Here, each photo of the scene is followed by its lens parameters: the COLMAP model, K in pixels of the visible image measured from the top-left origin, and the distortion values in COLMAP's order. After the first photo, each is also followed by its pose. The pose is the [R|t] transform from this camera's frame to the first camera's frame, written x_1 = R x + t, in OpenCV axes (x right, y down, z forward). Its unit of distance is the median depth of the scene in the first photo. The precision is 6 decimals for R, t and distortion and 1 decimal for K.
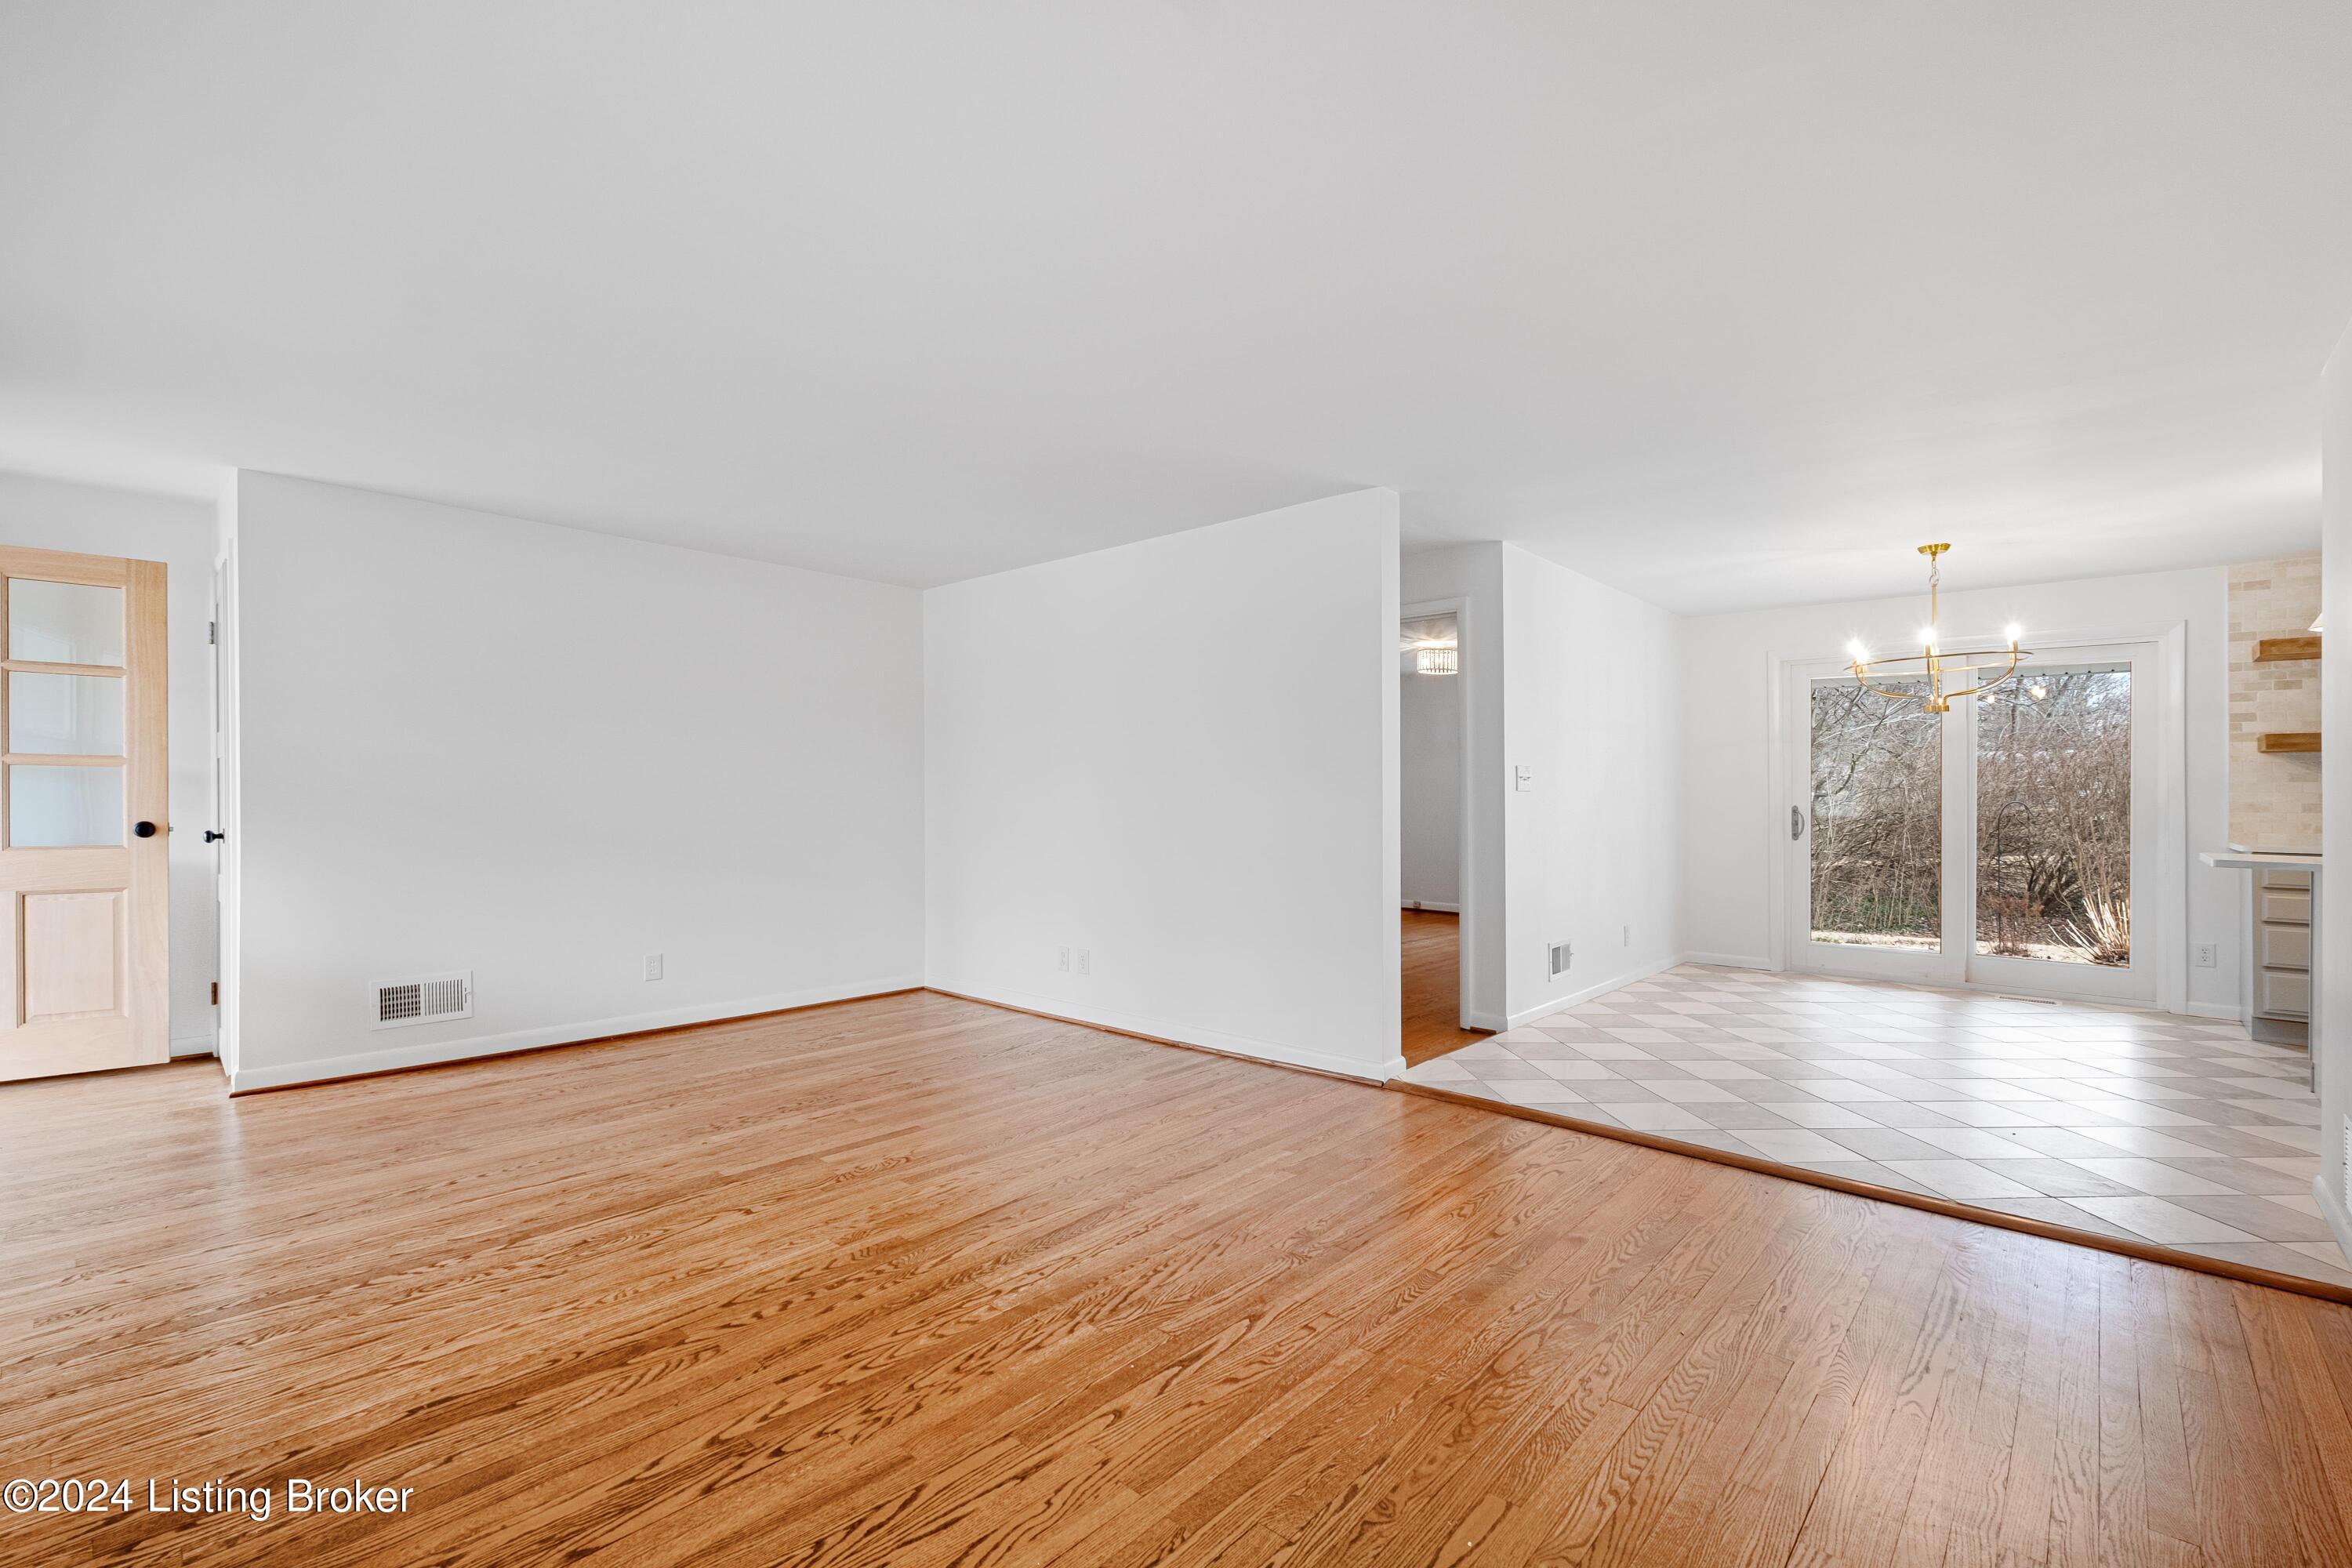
lens RADIAL K [[1047.6, 0, 1163.3], [0, 1047.6, 793.9], [0, 0, 1]] dist [-0.002102, -0.000053]
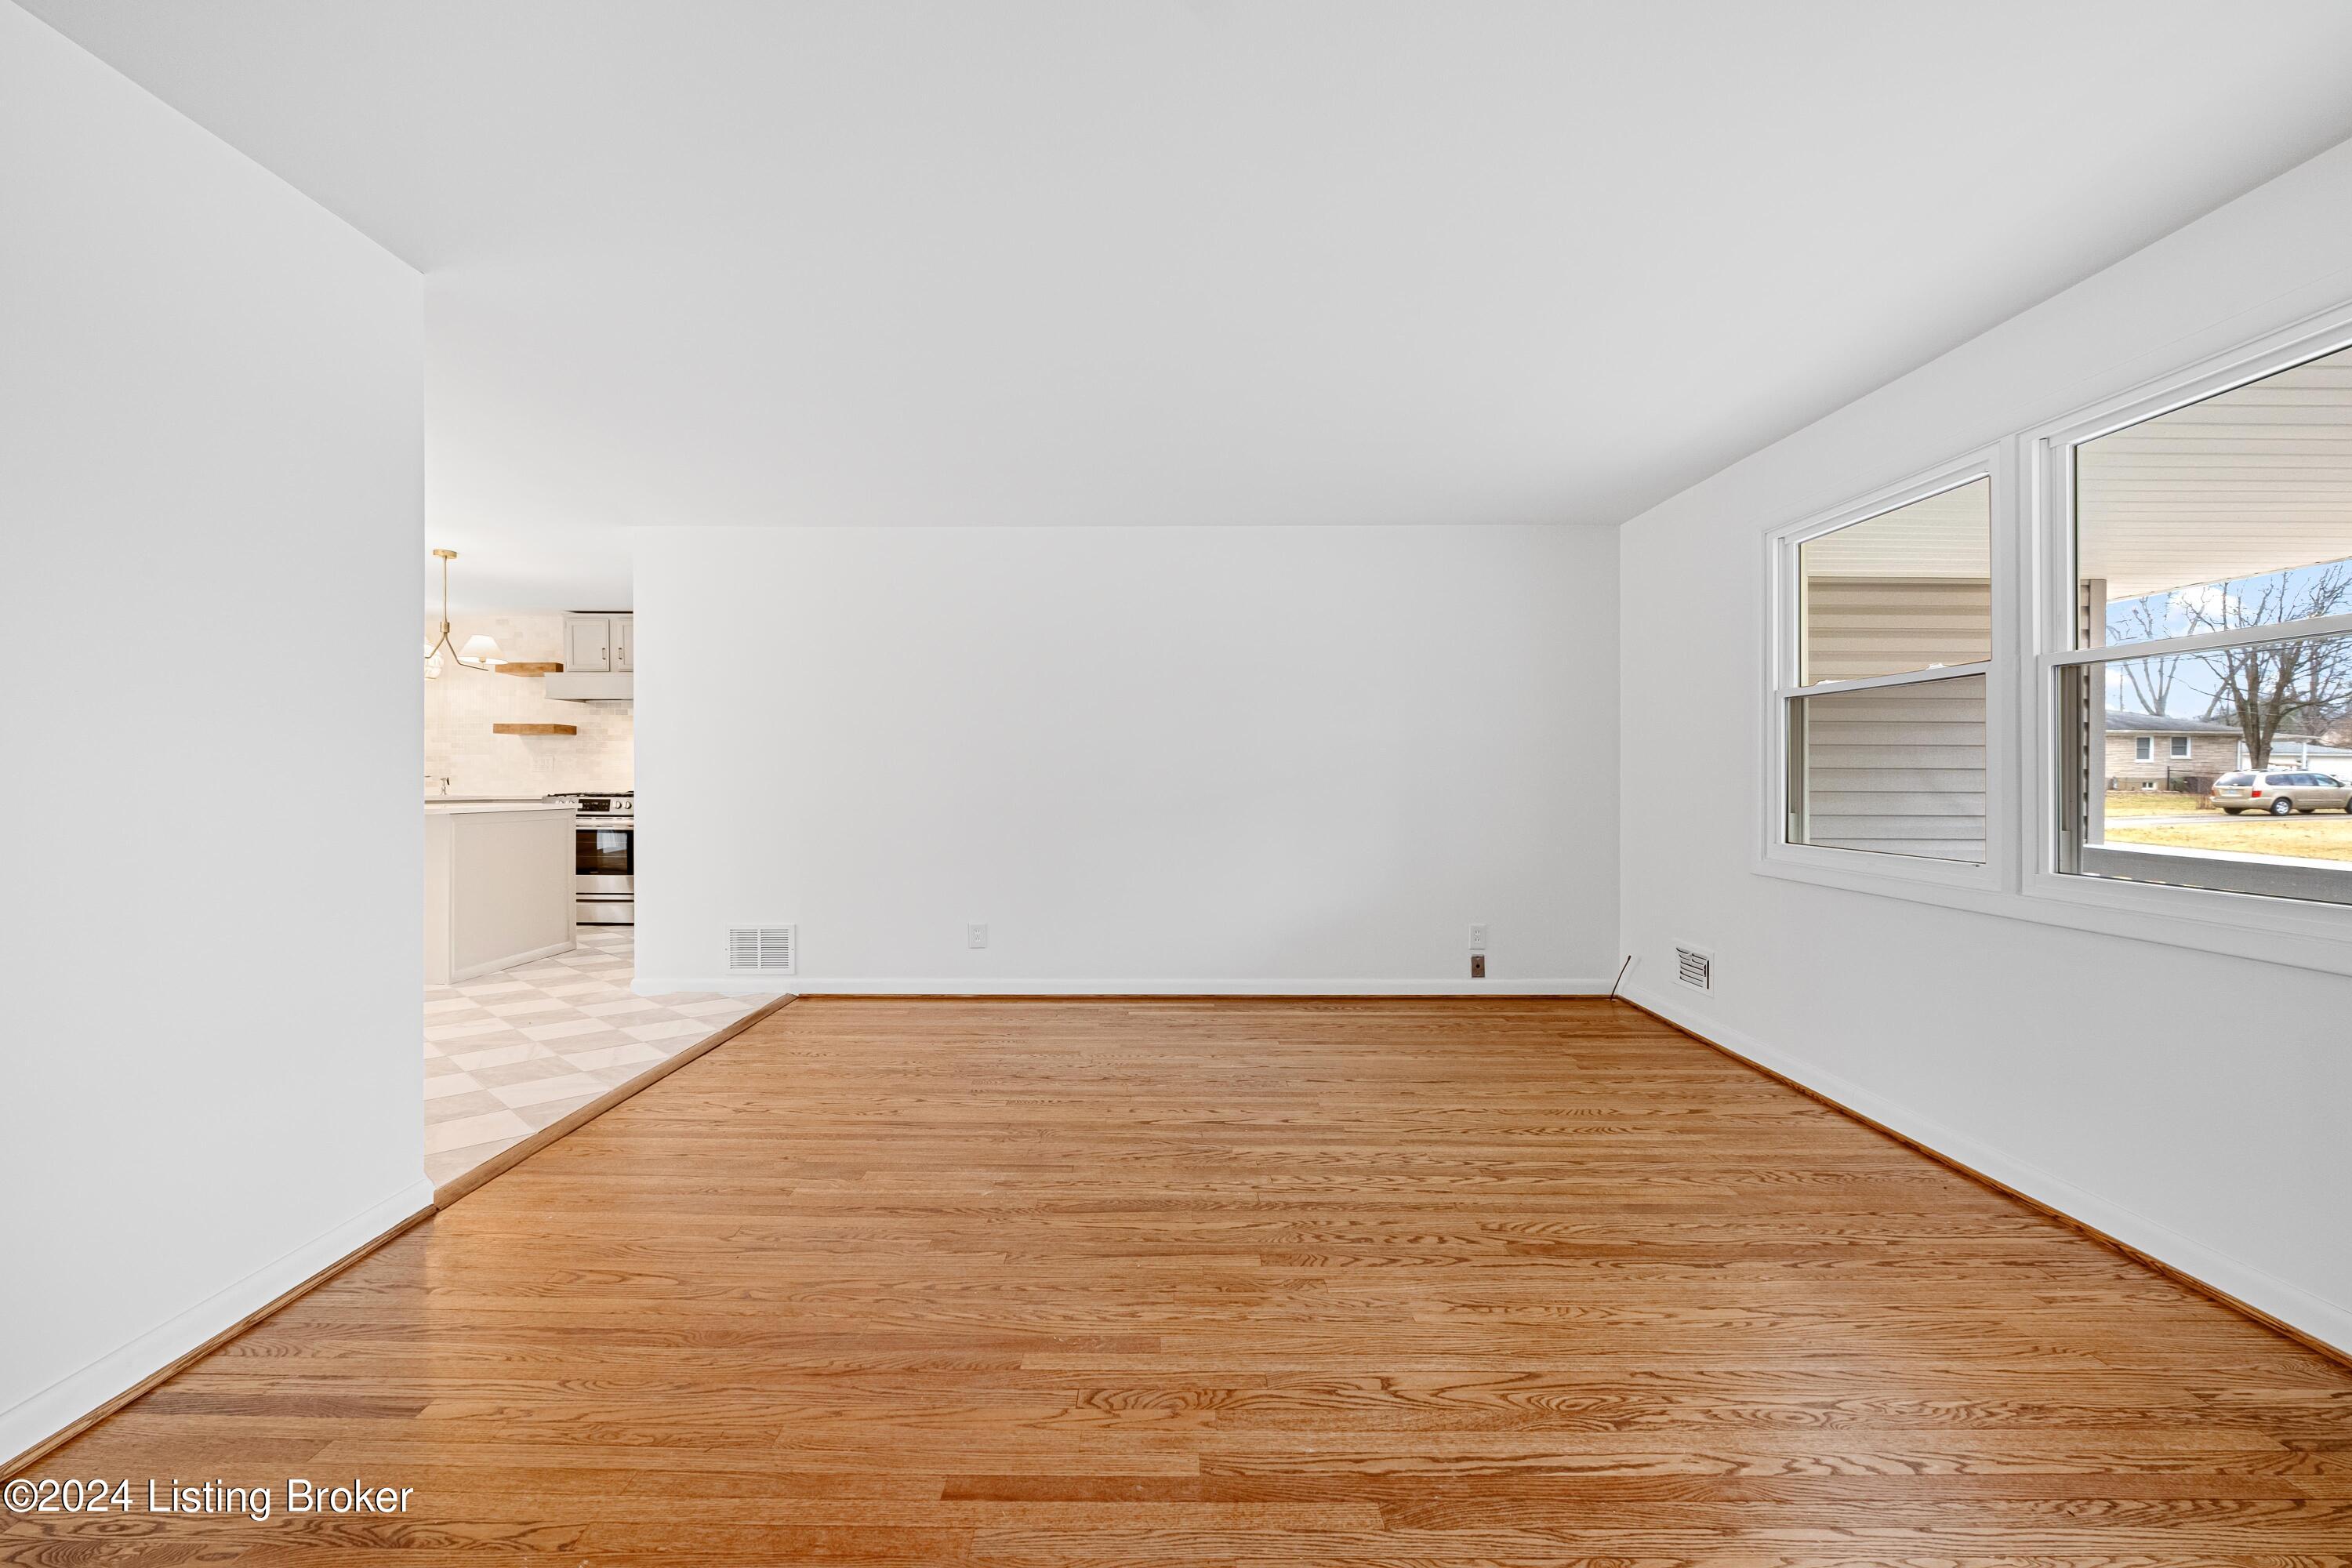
lens RADIAL K [[994.4, 0, 1153.1], [0, 994.4, 766.3], [0, 0, 1]] dist [-0.001846, -0.000420]
pose [[-0.659873, -0.003377, 0.751370, -0.917579], [-0.010565, 0.999933, -0.004785, 0.005673], [-0.751303, -0.011096, -0.659864, 1.817192]]
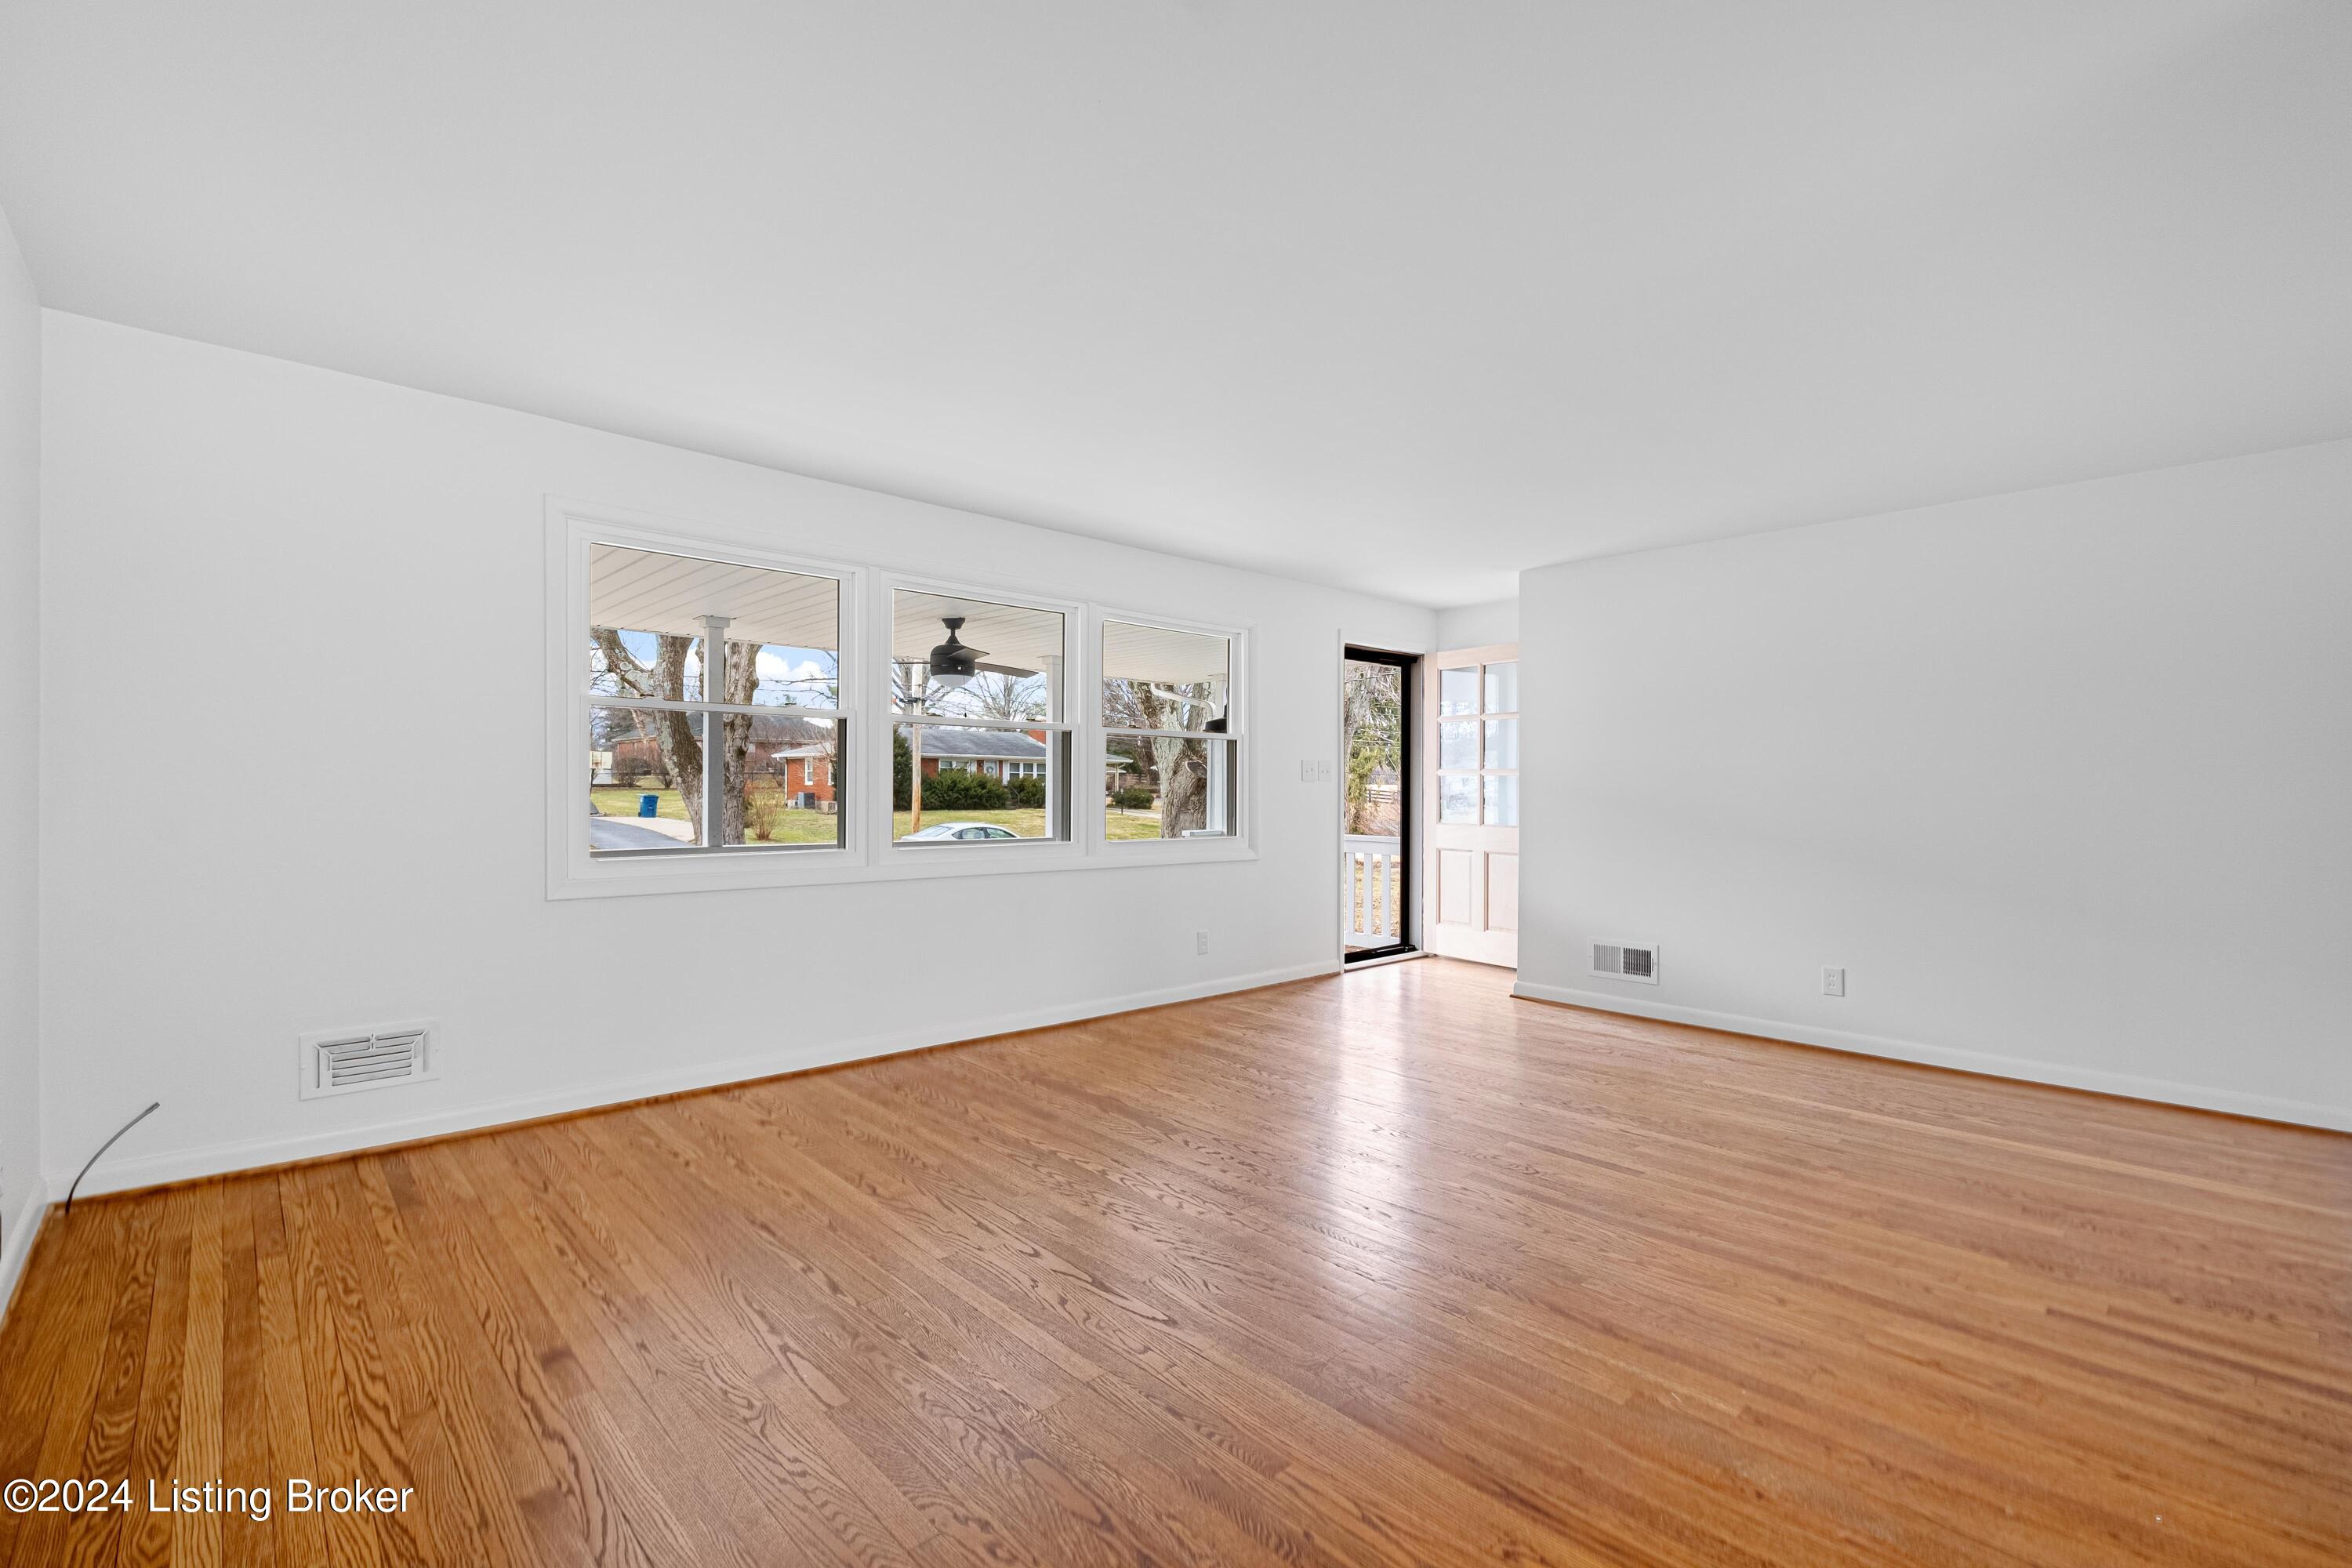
lens RADIAL K [[1047.6, 0, 1163.3], [0, 1047.6, 793.9], [0, 0, 1]] dist [-0.002102, -0.000053]
pose [[-0.102169, -0.002357, -0.994764, 0.996627], [-0.006726, 0.999976, -0.001678, 0.012322], [0.994744, 0.006520, -0.102182, 1.031674]]
